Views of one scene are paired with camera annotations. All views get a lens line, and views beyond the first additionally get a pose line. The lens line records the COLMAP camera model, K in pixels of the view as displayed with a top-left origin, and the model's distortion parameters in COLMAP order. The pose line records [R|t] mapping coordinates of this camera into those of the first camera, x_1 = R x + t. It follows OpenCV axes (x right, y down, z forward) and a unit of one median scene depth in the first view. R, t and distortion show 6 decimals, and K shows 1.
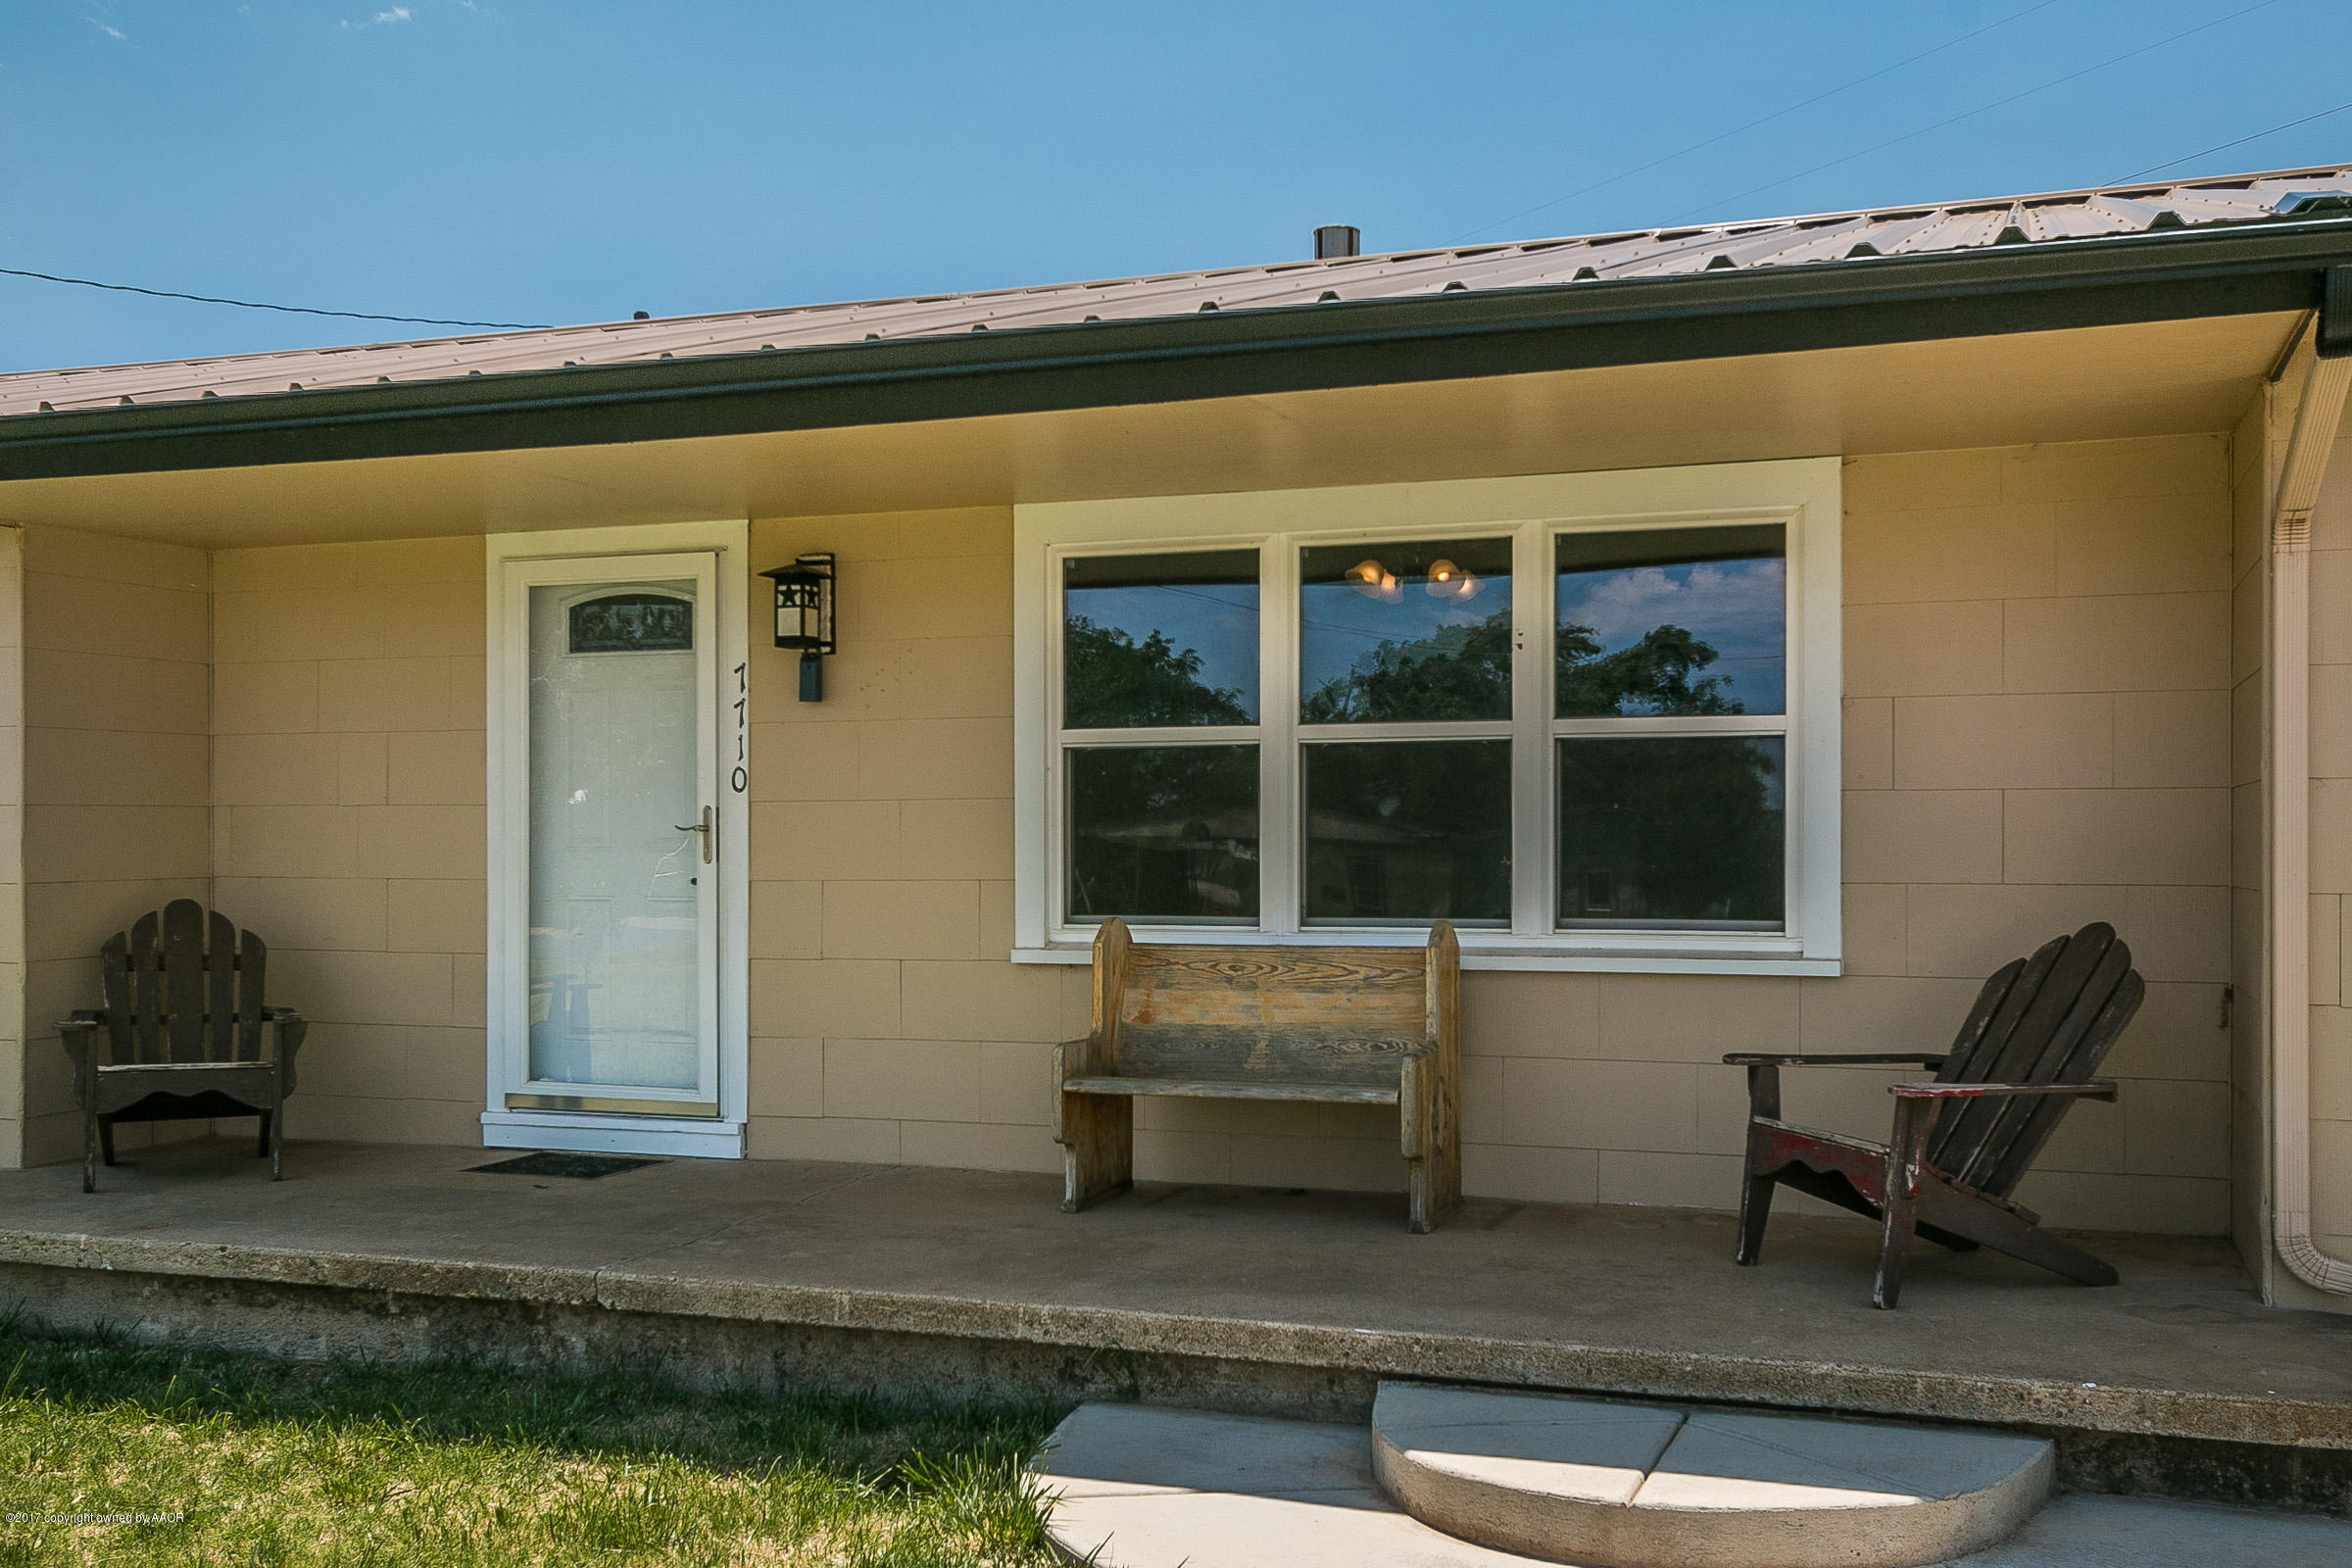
lens RADIAL K [[2810.3, 0, 1176.0], [0, 2810.3, 784.0], [0, 0, 1]] dist [0.021621, 0.015295]
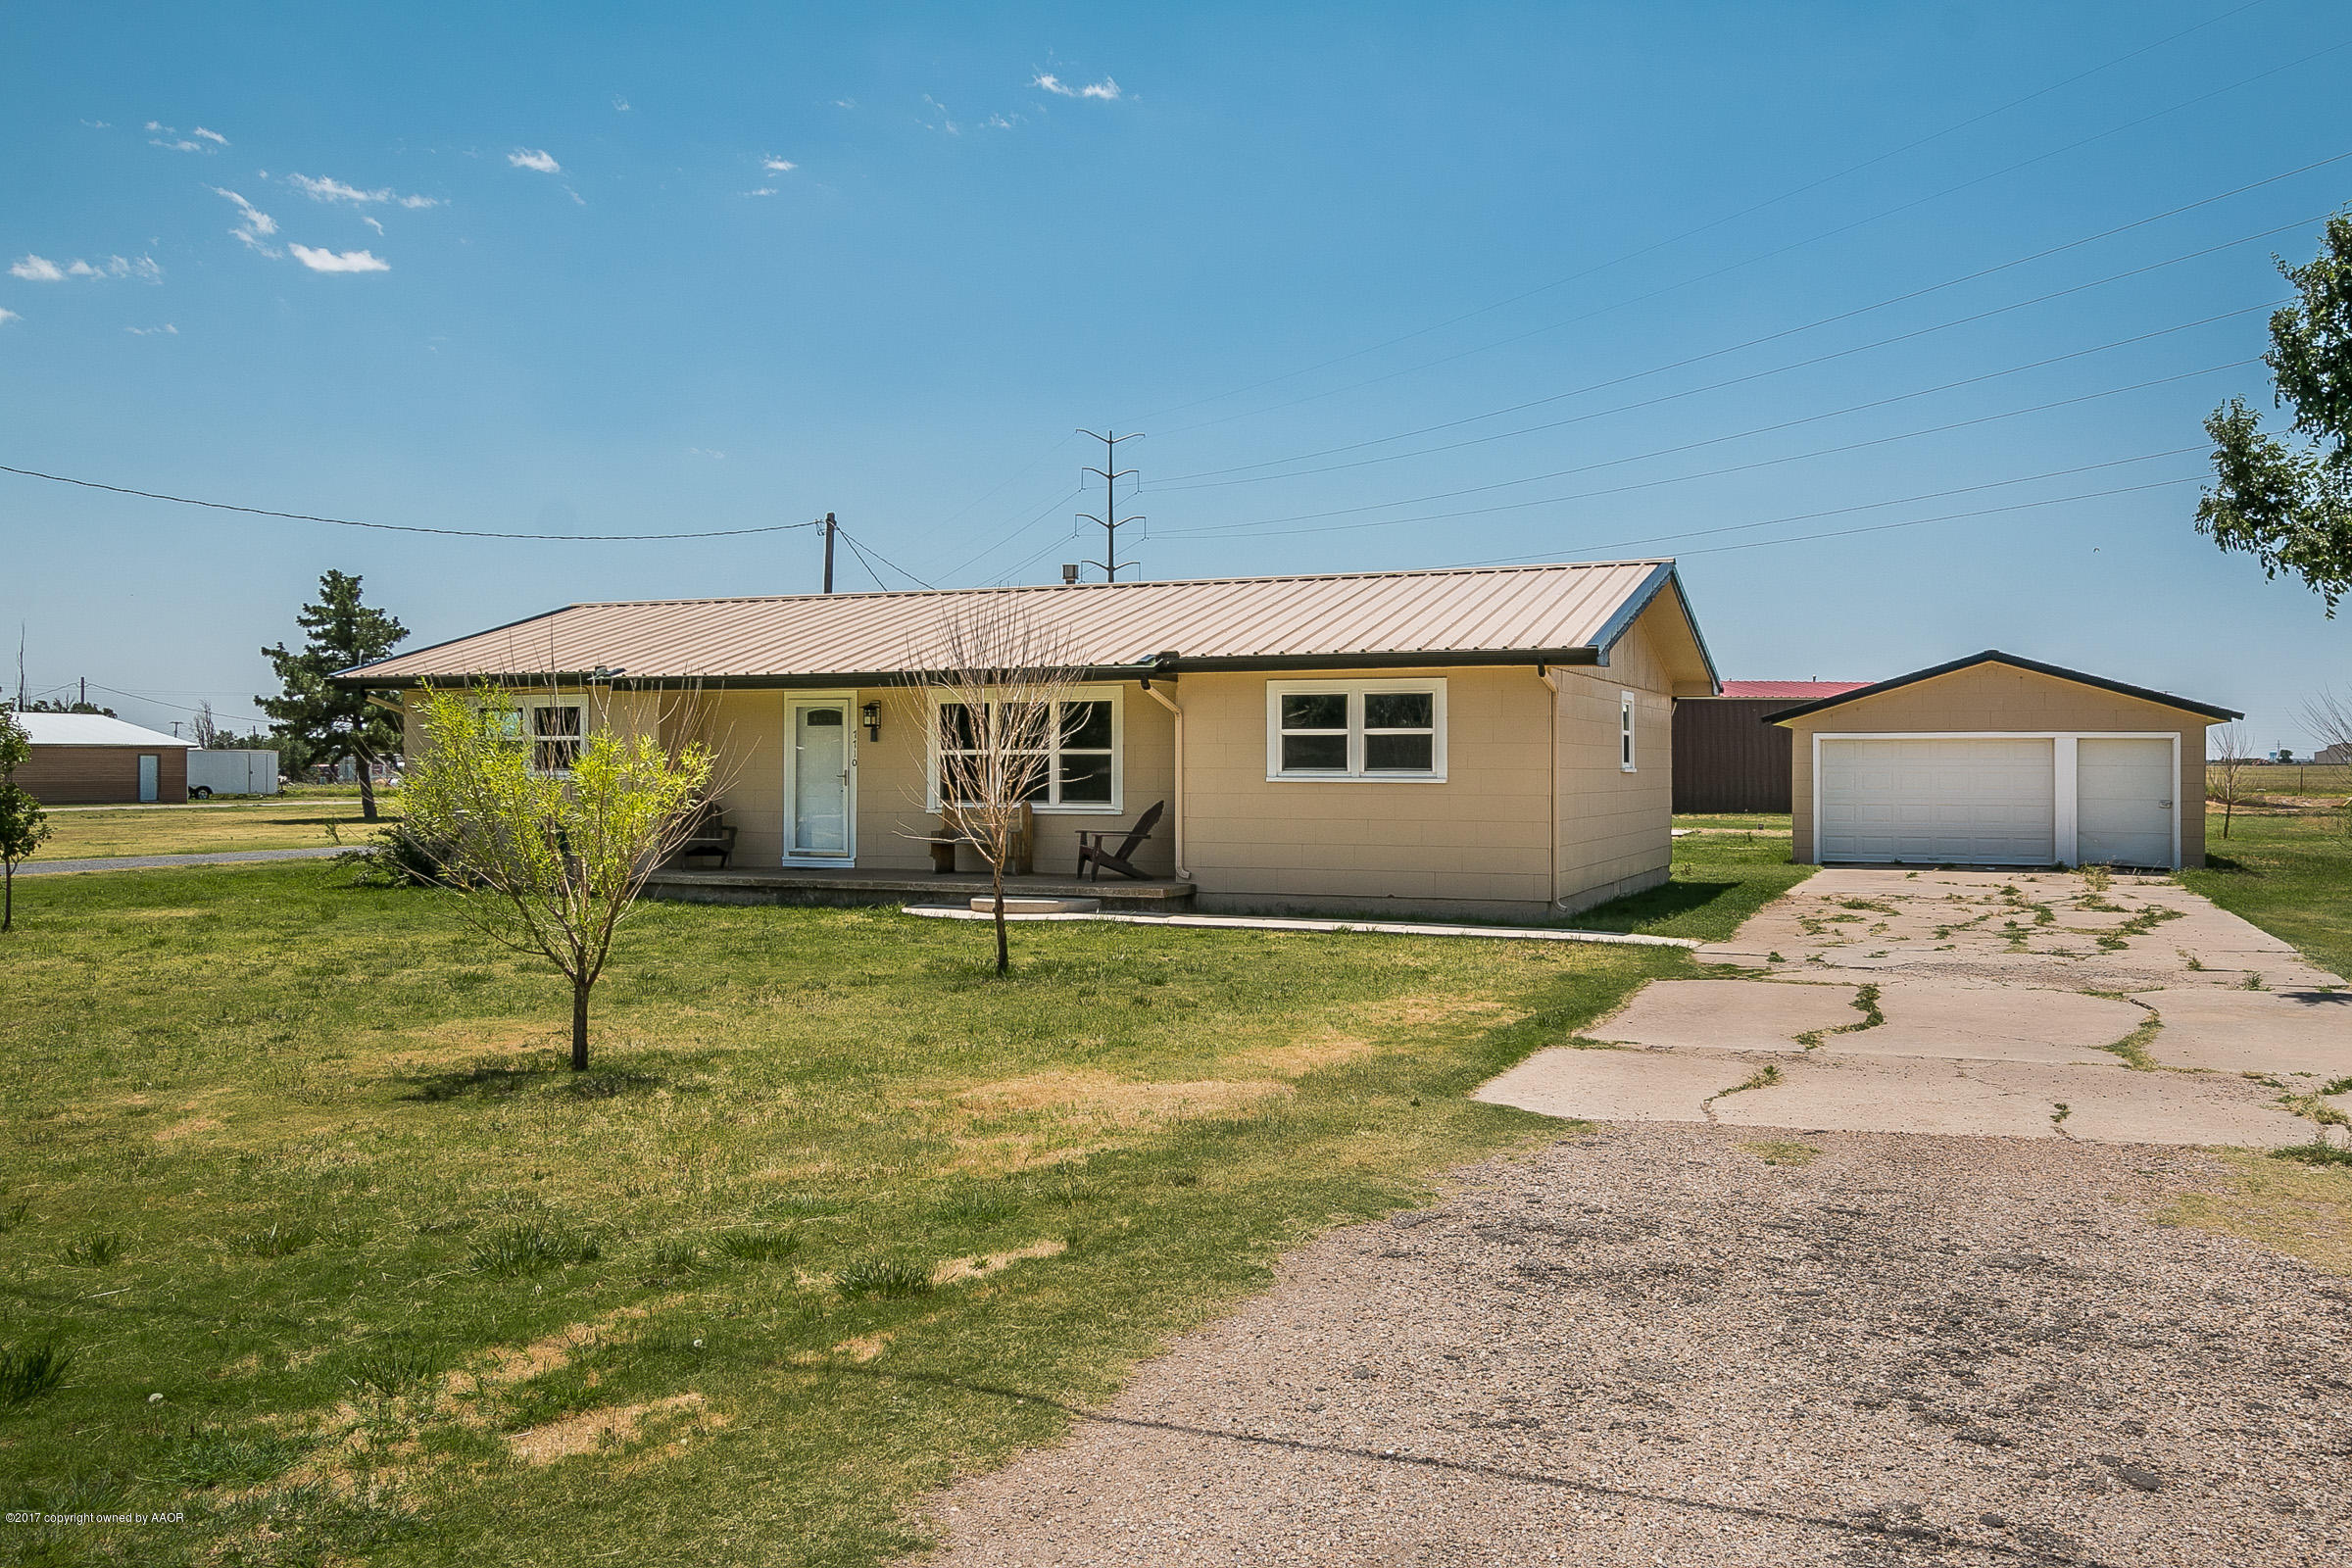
lens RADIAL K [[2190.1, 0, 1180.2], [0, 2190.1, 759.1], [0, 0, 1]] dist [0.010775, 0.000100]
pose [[0.999502, 0.007287, -0.030698, 0.375035], [-0.007207, 0.999970, 0.002697, -0.018150], [0.030716, -0.002474, 0.999525, -1.934862]]
